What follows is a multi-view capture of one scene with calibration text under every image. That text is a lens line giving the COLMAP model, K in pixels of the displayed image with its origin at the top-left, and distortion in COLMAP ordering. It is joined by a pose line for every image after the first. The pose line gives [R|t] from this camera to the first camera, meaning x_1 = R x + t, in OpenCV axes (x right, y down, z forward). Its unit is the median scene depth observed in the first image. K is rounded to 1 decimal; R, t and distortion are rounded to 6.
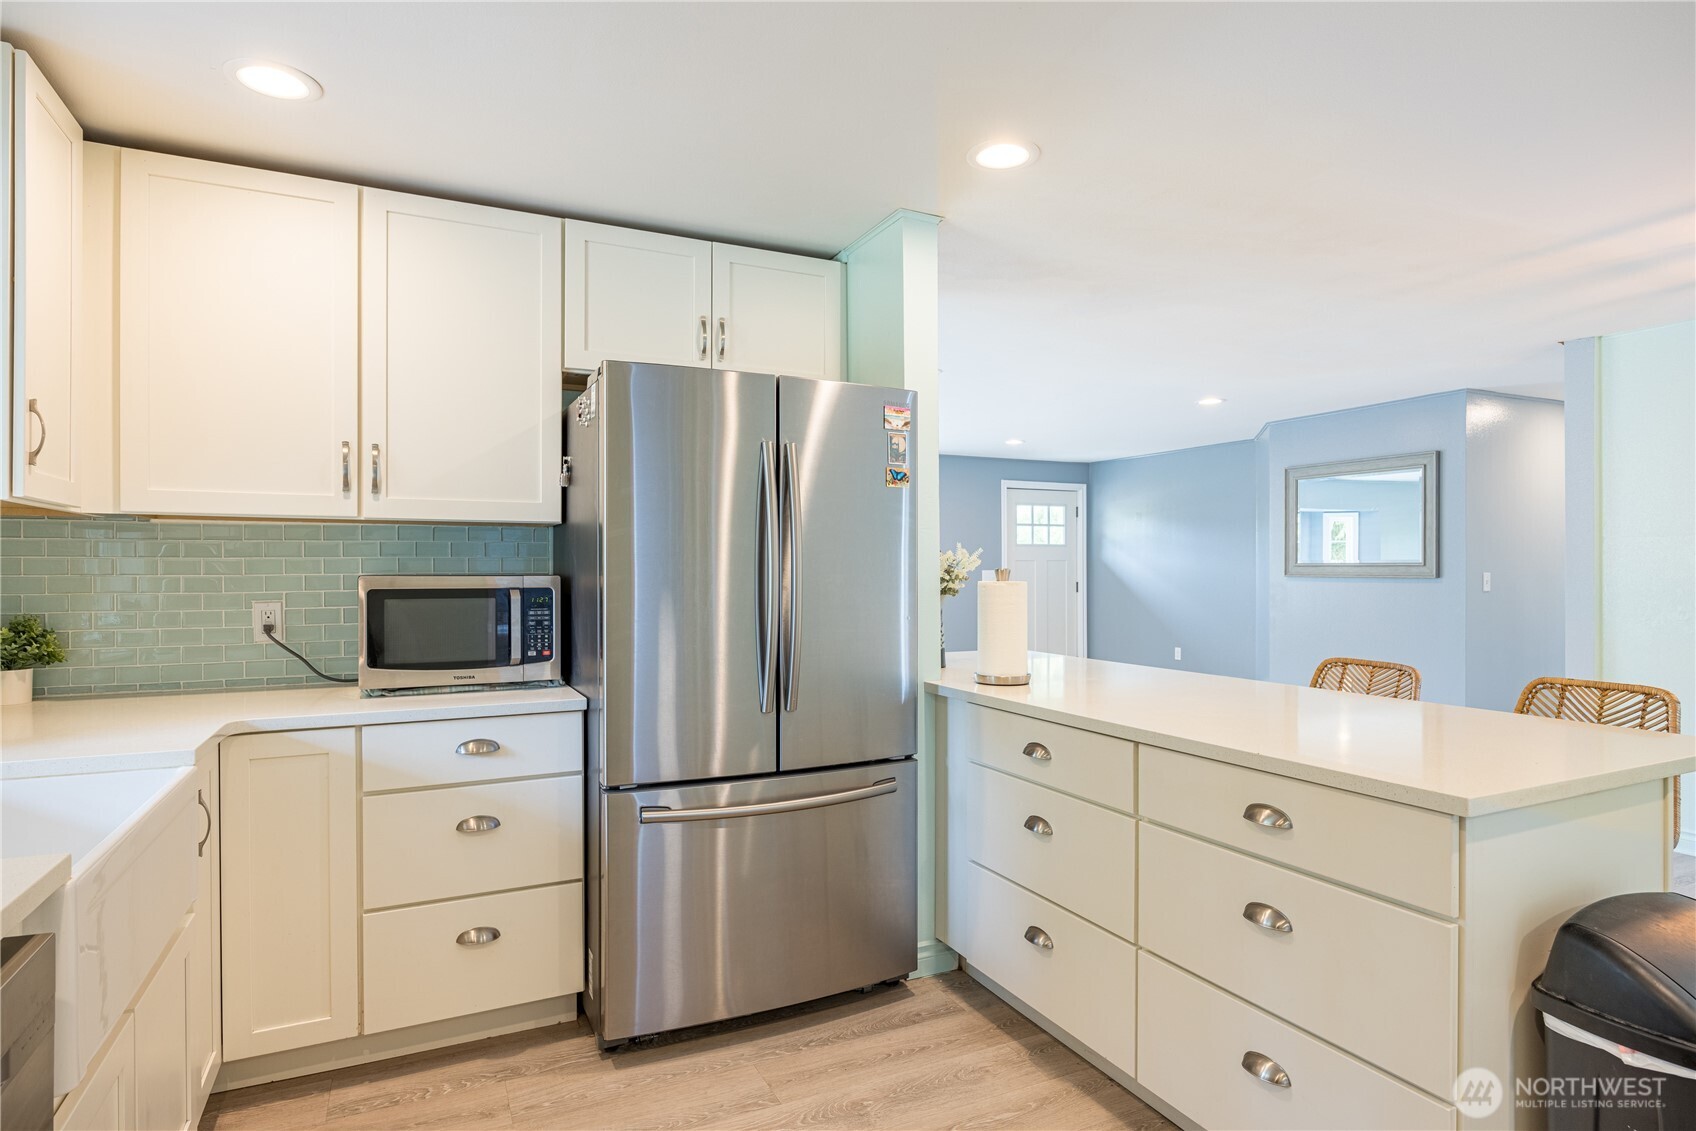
lens RADIAL K [[923.0, 0, 849.4], [0, 923.0, 572.9], [0, 0, 1]] dist [0.001999, 0.000030]
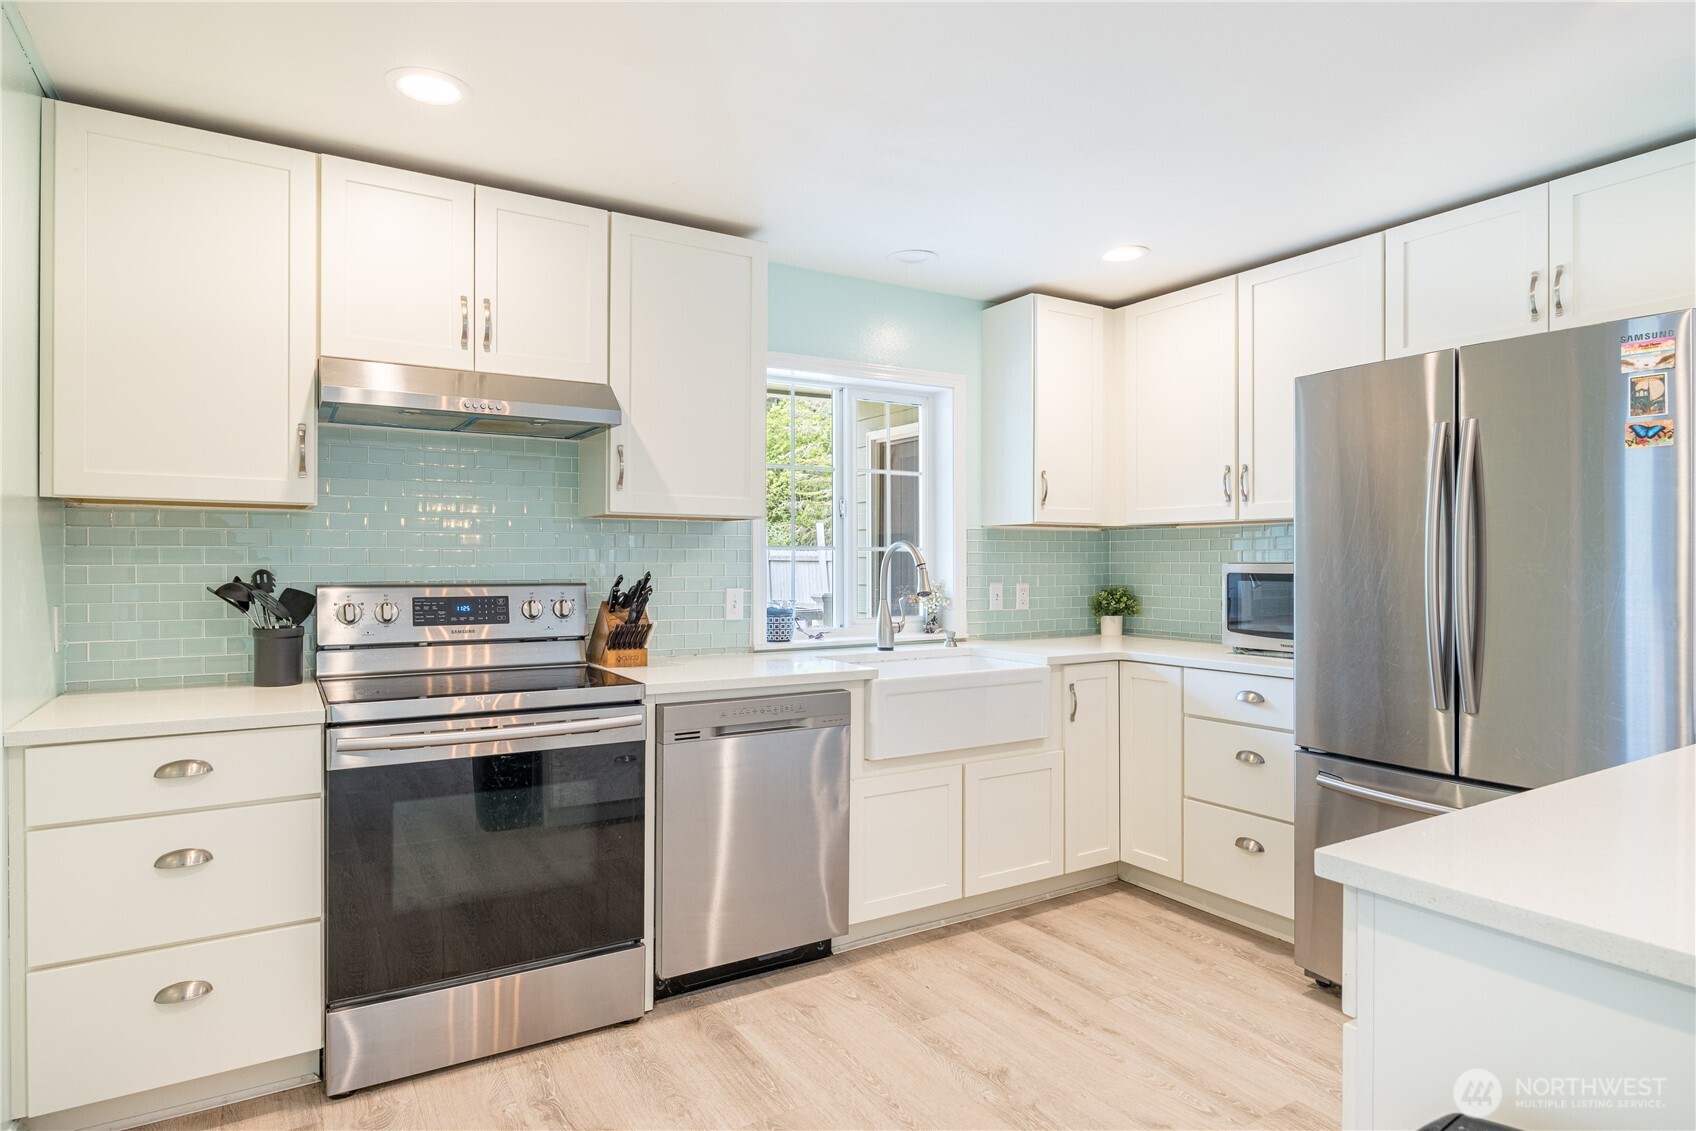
lens RADIAL K [[945.4, 0, 844.4], [0, 945.4, 564.5], [0, 0, 1]] dist [0.006591, -0.008778]
pose [[0.105521, 0.004103, -0.994409, 0.818235], [-0.002289, 0.999990, 0.003883, 0.001106], [0.994414, 0.001866, 0.105530, 0.296167]]
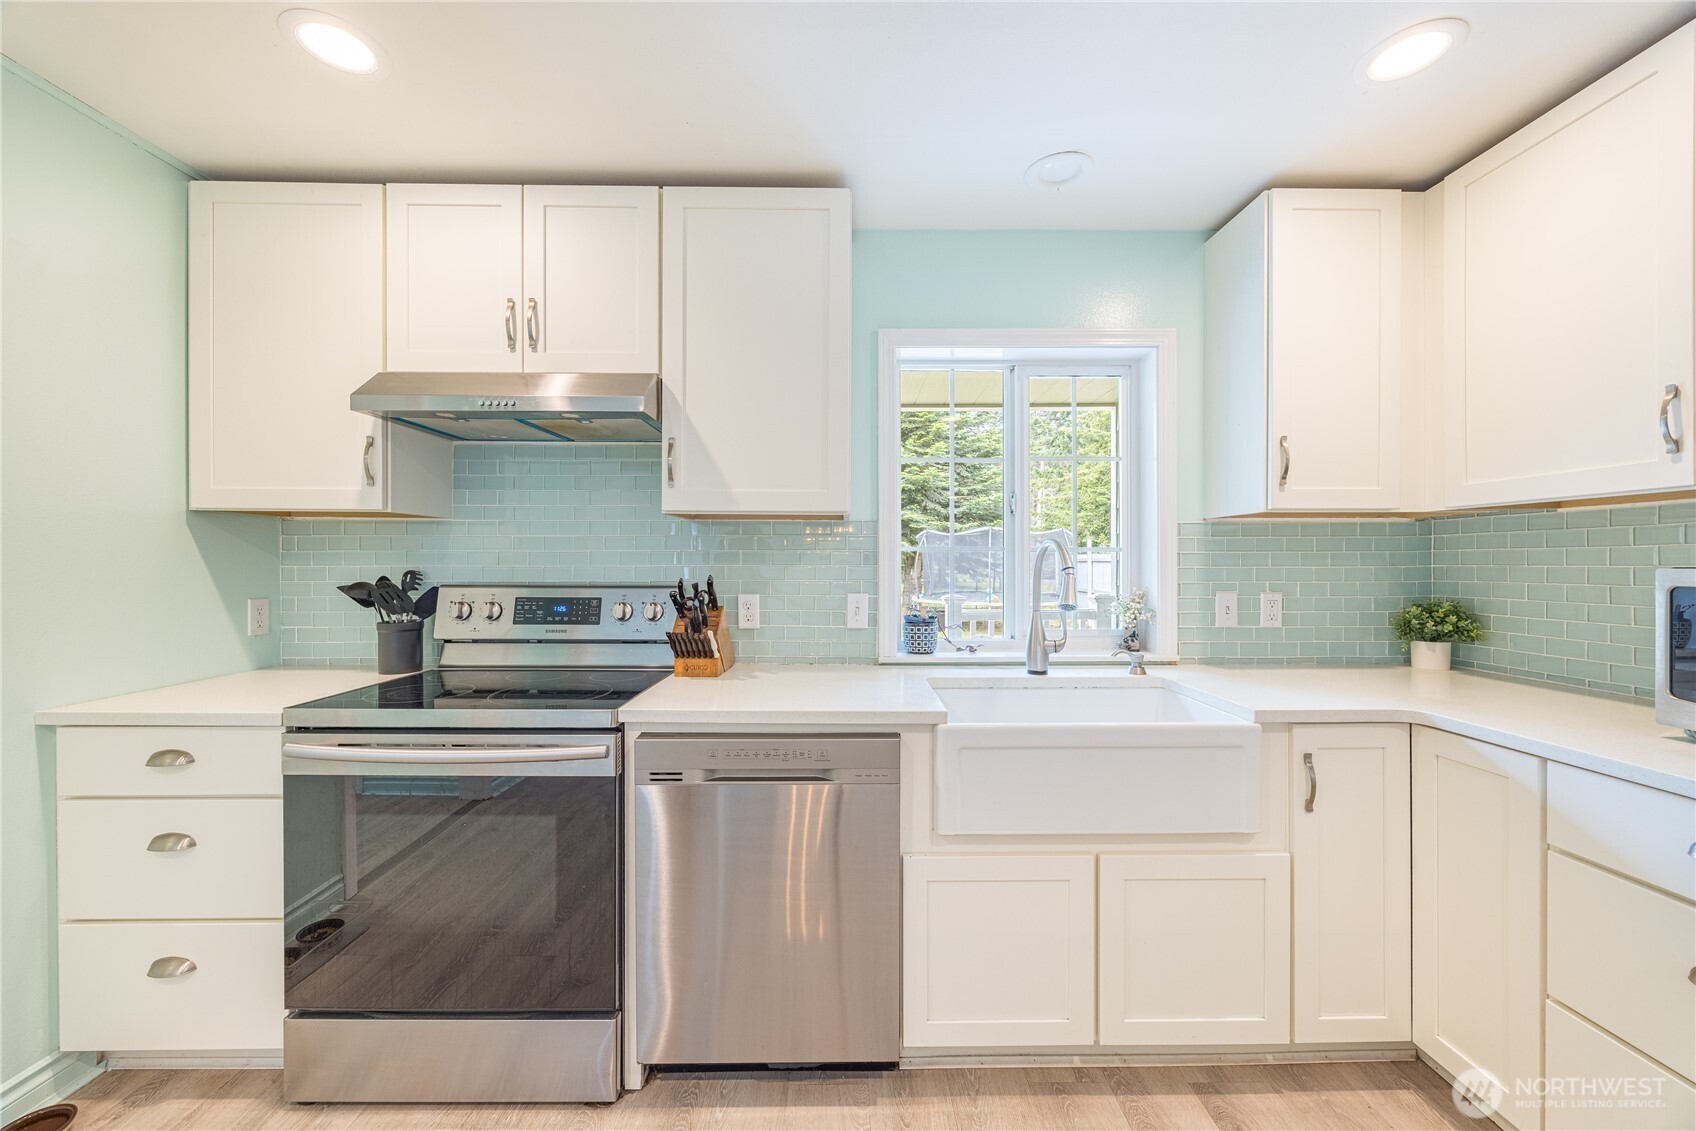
lens RADIAL K [[647.6, 0, 847.1], [0, 647.6, 564.3], [0, 0, 1]] dist [-0.002040, 0.000366]
pose [[-0.420120, 0.003289, -0.907462, 0.205389], [-0.001975, 0.999988, 0.004539, -0.001005], [0.907466, 0.003699, -0.420109, 0.640671]]
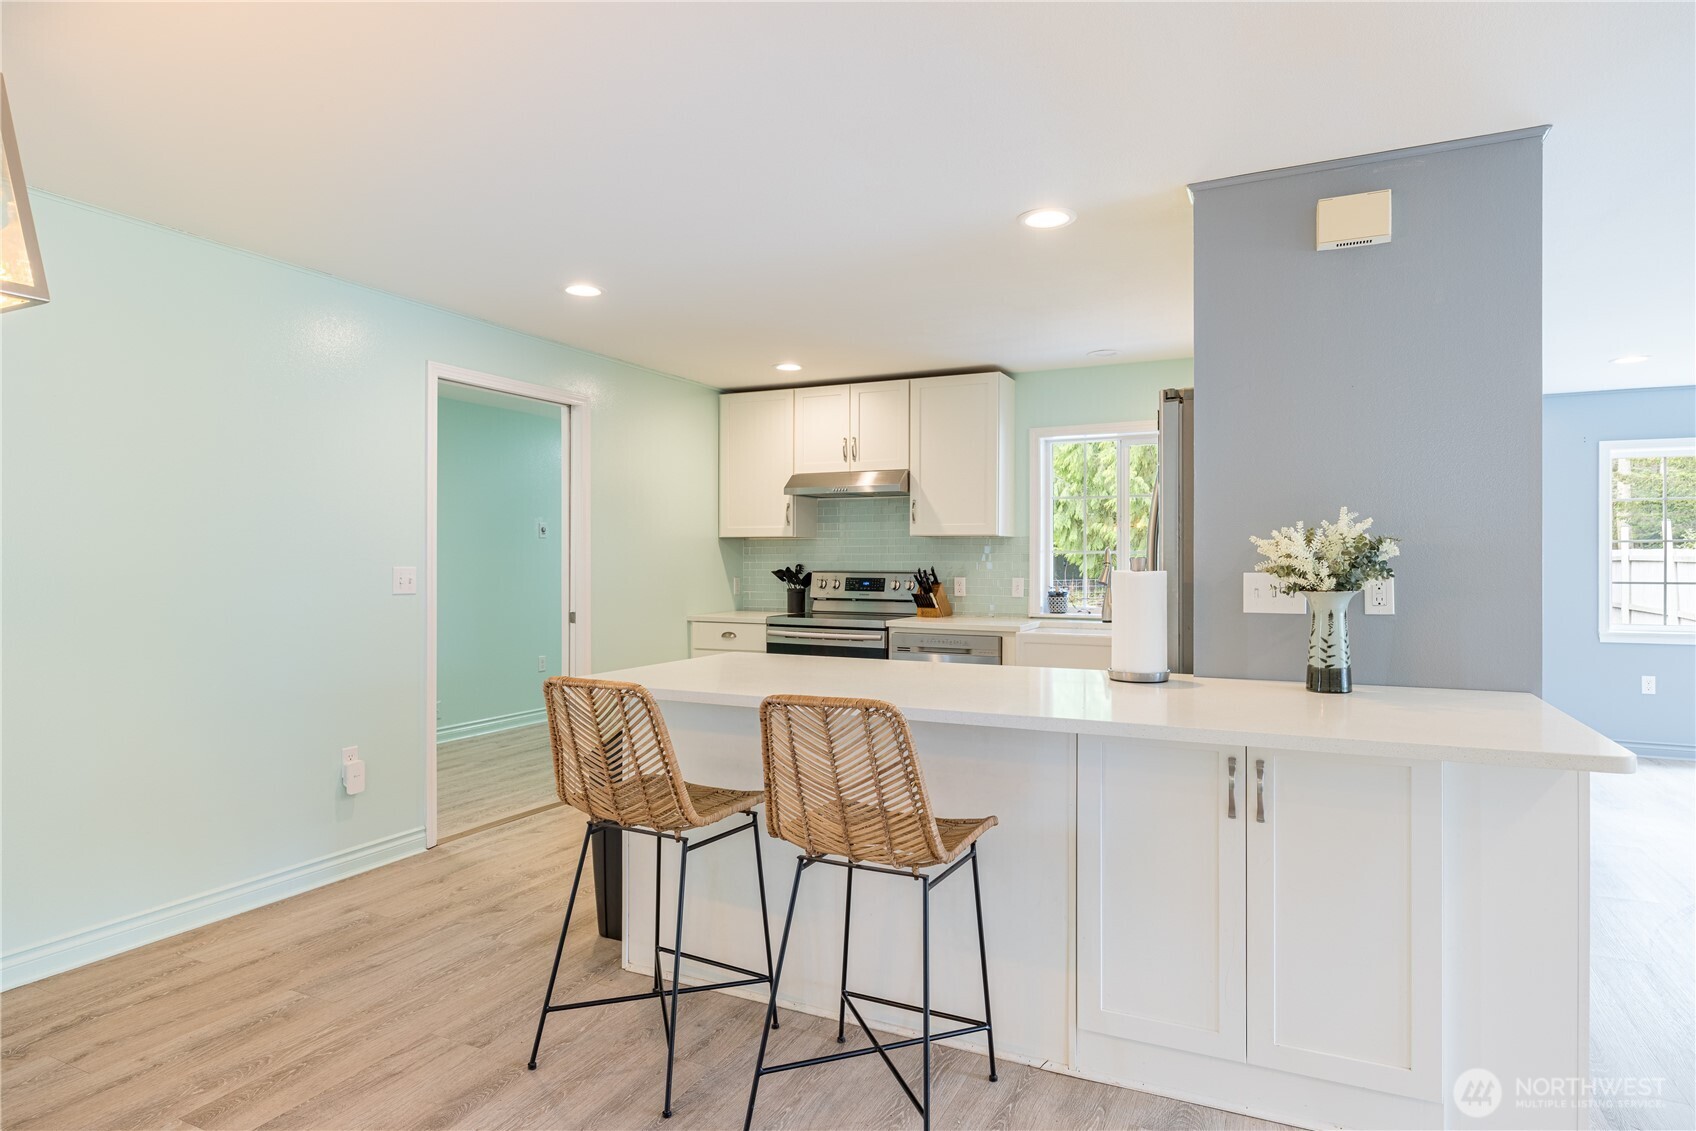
lens RADIAL K [[945.4, 0, 844.4], [0, 945.4, 564.5], [0, 0, 1]] dist [0.006591, -0.008778]
pose [[-0.779771, -0.000171, -0.626065, 1.164345], [-0.002861, 0.999990, 0.003290, 0.004519], [0.626059, 0.004356, -0.779764, 1.809750]]
